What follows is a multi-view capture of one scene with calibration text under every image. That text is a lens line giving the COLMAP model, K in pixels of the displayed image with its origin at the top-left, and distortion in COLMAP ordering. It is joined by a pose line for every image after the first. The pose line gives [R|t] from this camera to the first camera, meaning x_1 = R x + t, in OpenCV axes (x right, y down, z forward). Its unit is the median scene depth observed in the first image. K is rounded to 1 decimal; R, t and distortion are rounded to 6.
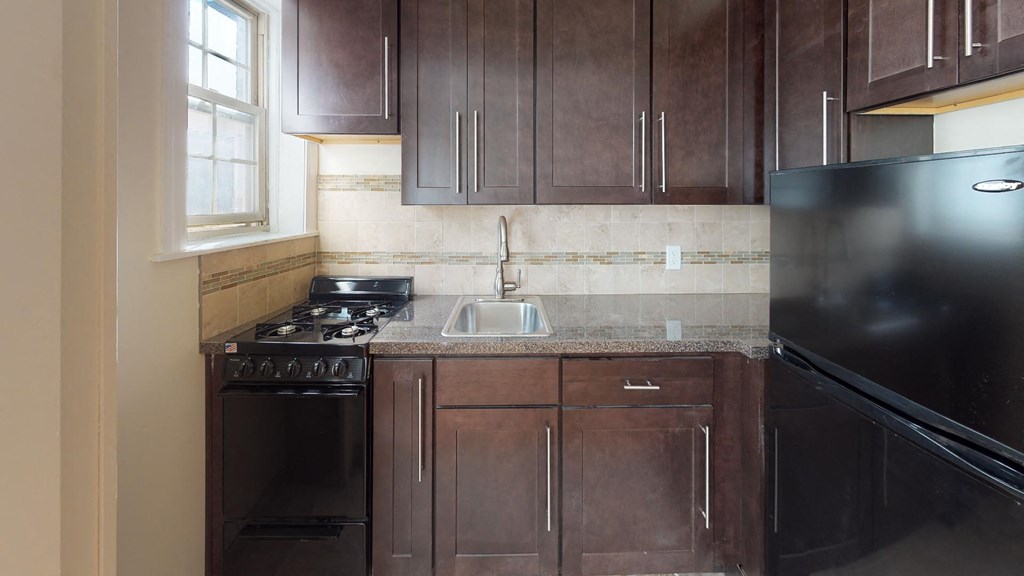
lens RADIAL K [[356.4, 0, 516.5], [0, 356.4, 198.5], [0, 0, 1]] dist [0.000221, -0.000179]
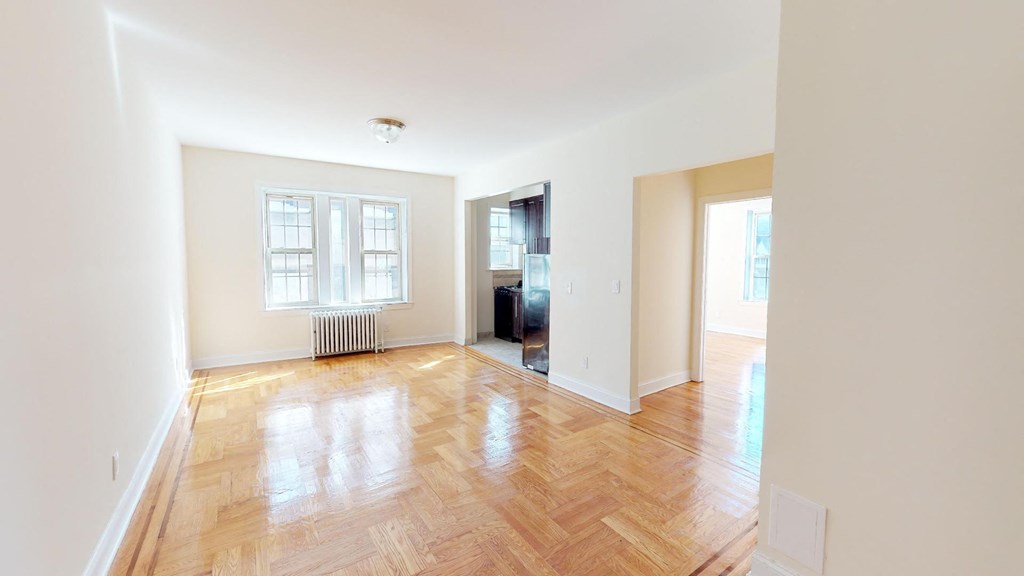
lens RADIAL K [[389.7, 0, 509.2], [0, 389.7, 287.1], [0, 0, 1]] dist [-0.000400, 0.000034]
pose [[0.557276, 0.057383, -0.828342, 3.148746], [0.000181, 0.997601, 0.069231, 0.003403], [0.830327, -0.038731, 0.555929, -1.579023]]
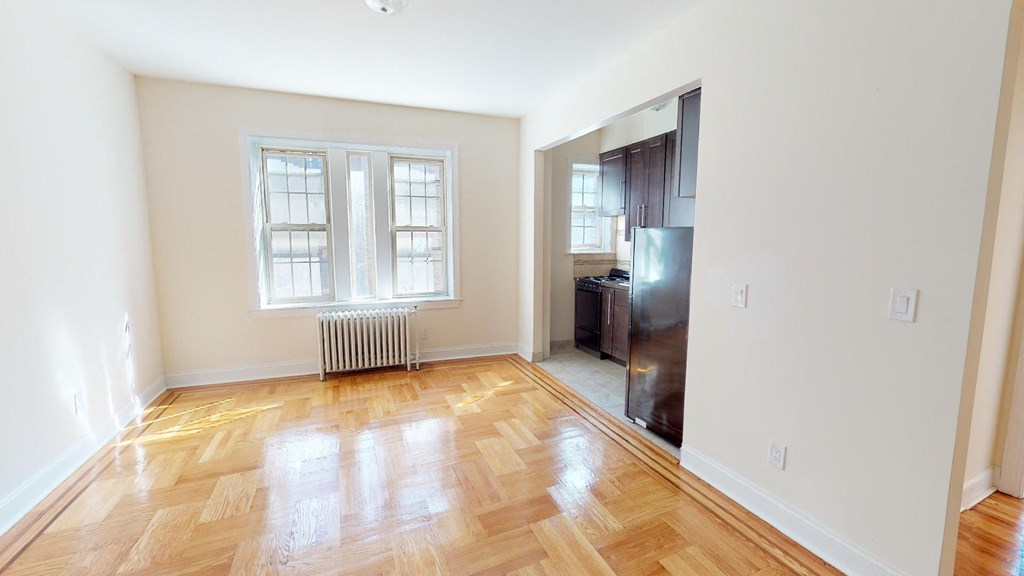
lens RADIAL K [[389.7, 0, 510.4], [0, 389.7, 284.0], [0, 0, 1]] dist [-0.000400, 0.000034]
pose [[0.396293, 0.103424, -0.912280, 2.020748], [0.002032, 0.993534, 0.113518, 0.003293], [0.918122, -0.046840, 0.393521, -0.960785]]
